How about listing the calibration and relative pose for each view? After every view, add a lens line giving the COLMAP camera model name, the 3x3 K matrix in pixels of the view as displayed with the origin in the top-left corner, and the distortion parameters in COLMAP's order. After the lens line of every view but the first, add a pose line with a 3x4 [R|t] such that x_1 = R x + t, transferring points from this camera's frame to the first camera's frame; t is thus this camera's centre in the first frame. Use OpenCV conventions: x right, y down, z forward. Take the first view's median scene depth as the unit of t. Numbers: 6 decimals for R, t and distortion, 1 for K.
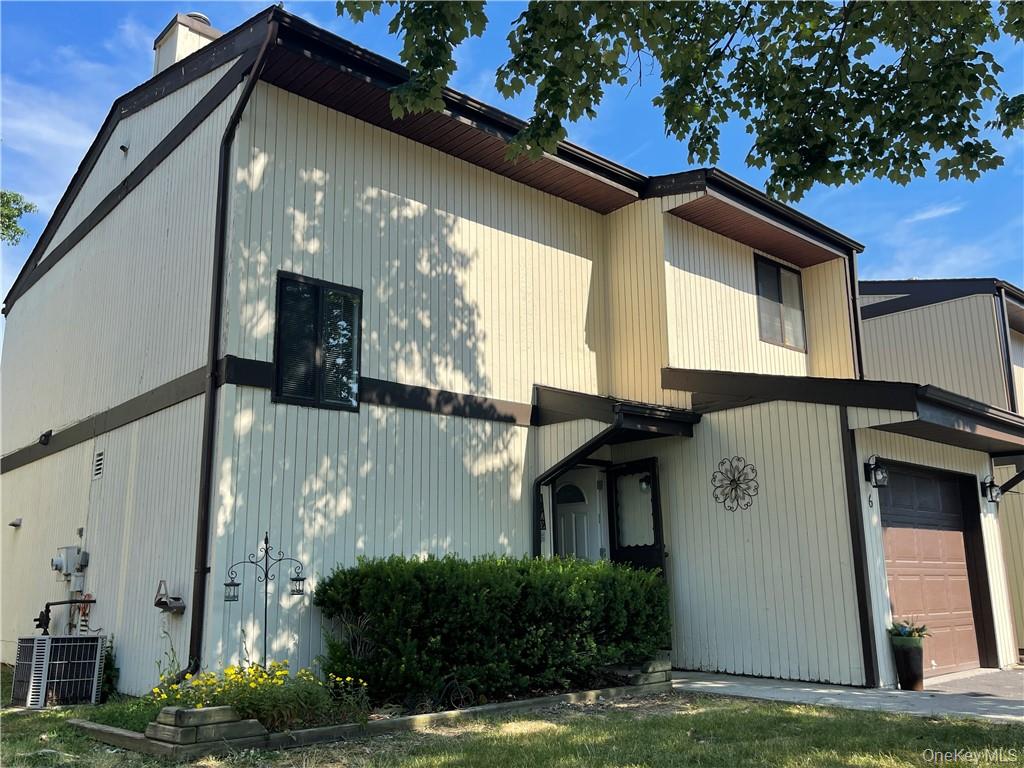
lens RADIAL K [[861.4, 0, 518.4], [0, 861.4, 389.0], [0, 0, 1]] dist [0.025969, -0.003073]
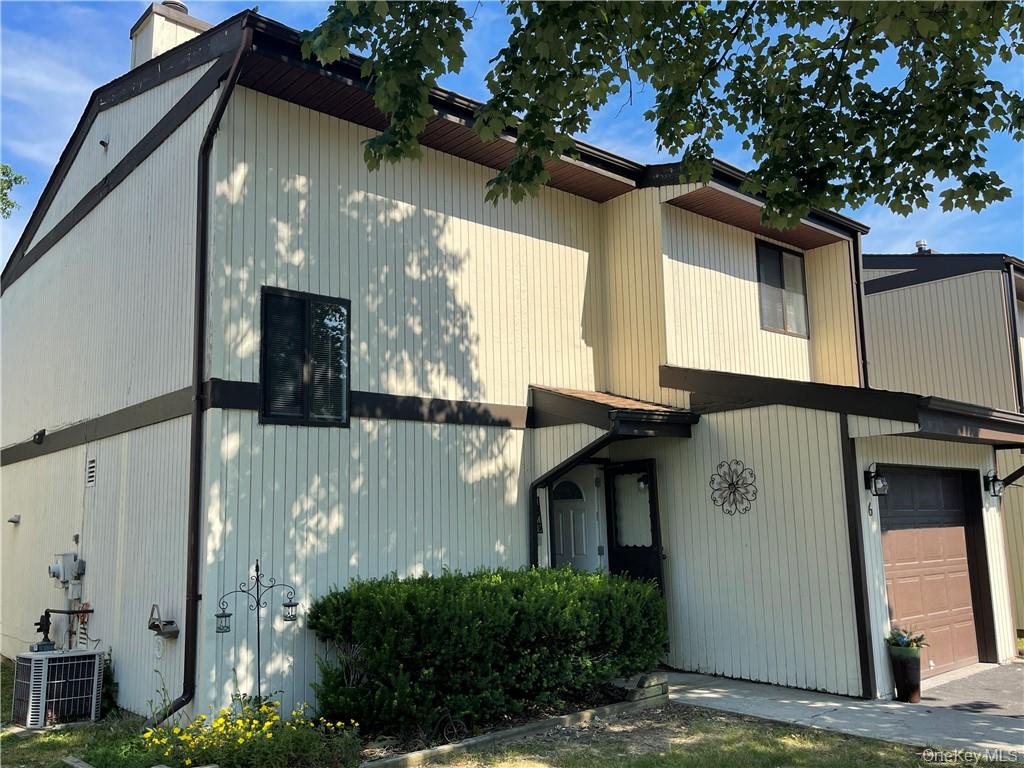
lens RADIAL K [[861.4, 0, 518.7], [0, 861.4, 389.3], [0, 0, 1]] dist [0.025969, -0.003073]
pose [[0.999892, -0.012796, -0.007186, 0.014680], [0.013233, 0.997839, 0.064363, -0.072091], [0.006347, -0.064451, 0.997901, 0.021434]]
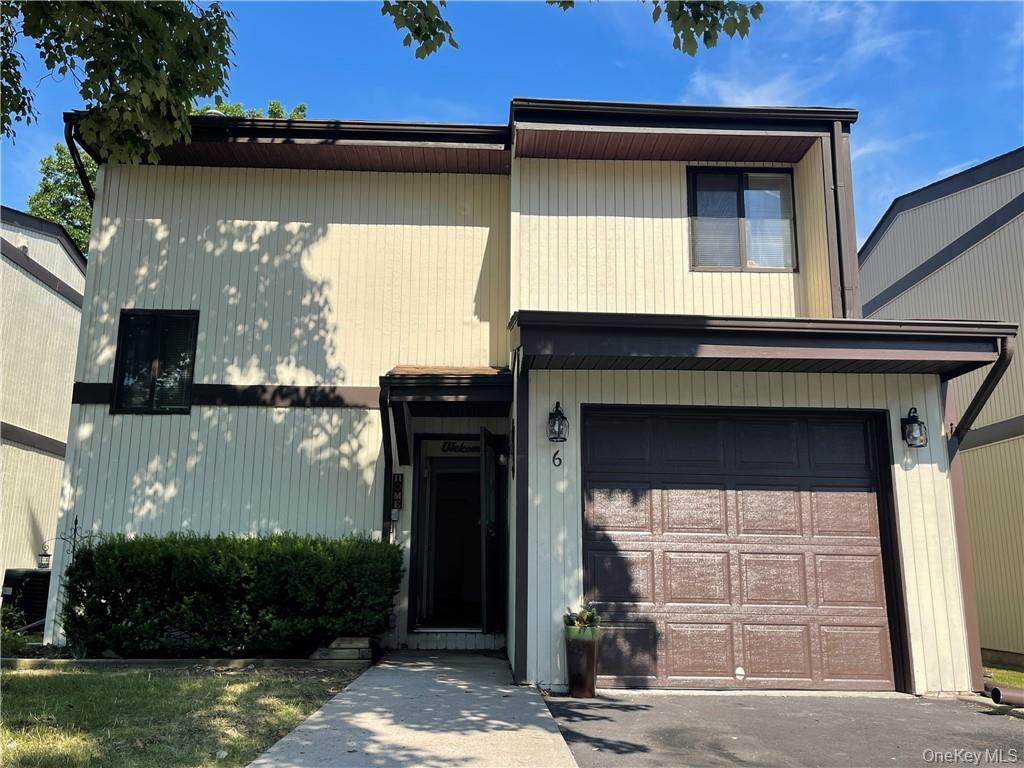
lens RADIAL K [[861.4, 0, 510.0], [0, 861.4, 389.4], [0, 0, 1]] dist [0.025969, -0.003073]
pose [[0.769196, -0.118135, -0.627998, 0.848422], [0.118995, 0.992053, -0.040869, 0.088205], [0.627836, -0.043292, 0.777141, 0.330383]]
